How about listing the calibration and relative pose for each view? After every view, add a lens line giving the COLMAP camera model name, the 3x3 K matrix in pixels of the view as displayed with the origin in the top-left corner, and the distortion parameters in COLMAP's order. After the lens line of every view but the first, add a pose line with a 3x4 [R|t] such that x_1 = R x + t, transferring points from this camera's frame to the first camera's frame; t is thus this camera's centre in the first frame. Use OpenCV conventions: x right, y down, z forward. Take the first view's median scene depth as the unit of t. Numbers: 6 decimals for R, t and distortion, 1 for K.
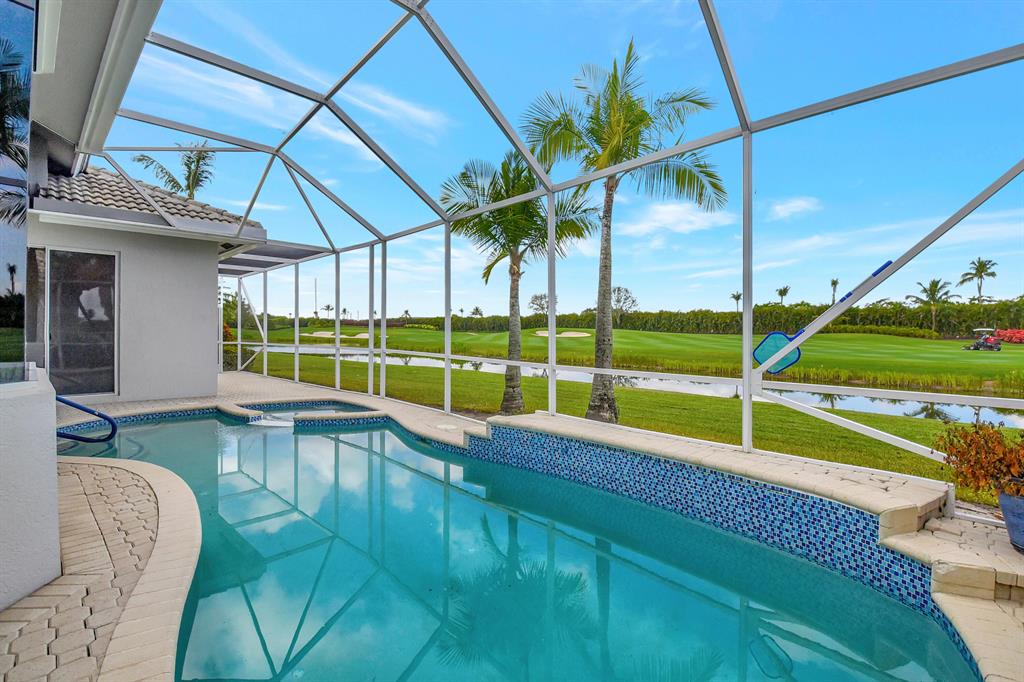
lens RADIAL K [[459.5, 0, 510.6], [0, 459.5, 337.0], [0, 0, 1]] dist [-0.015737, -0.008072]
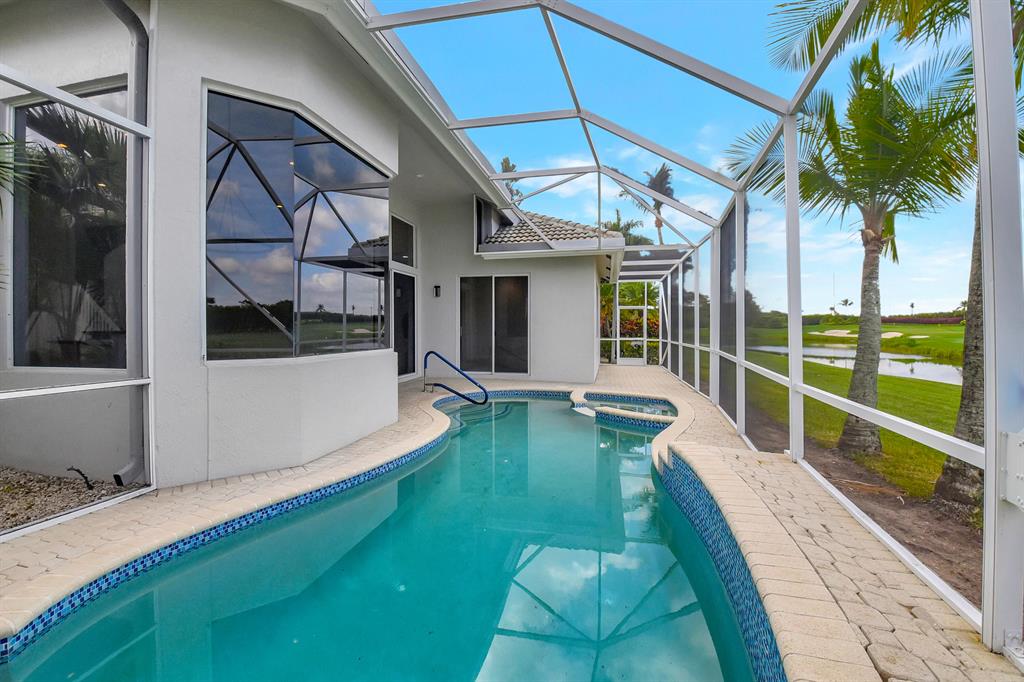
lens RADIAL K [[459.5, 0, 515.8], [0, 459.5, 324.9], [0, 0, 1]] dist [-0.015737, -0.008072]
pose [[0.532770, -0.014560, -0.846135, 0.310310], [-0.005656, 0.999768, -0.020766, -0.000135], [0.846241, 0.015849, 0.532565, 0.225165]]
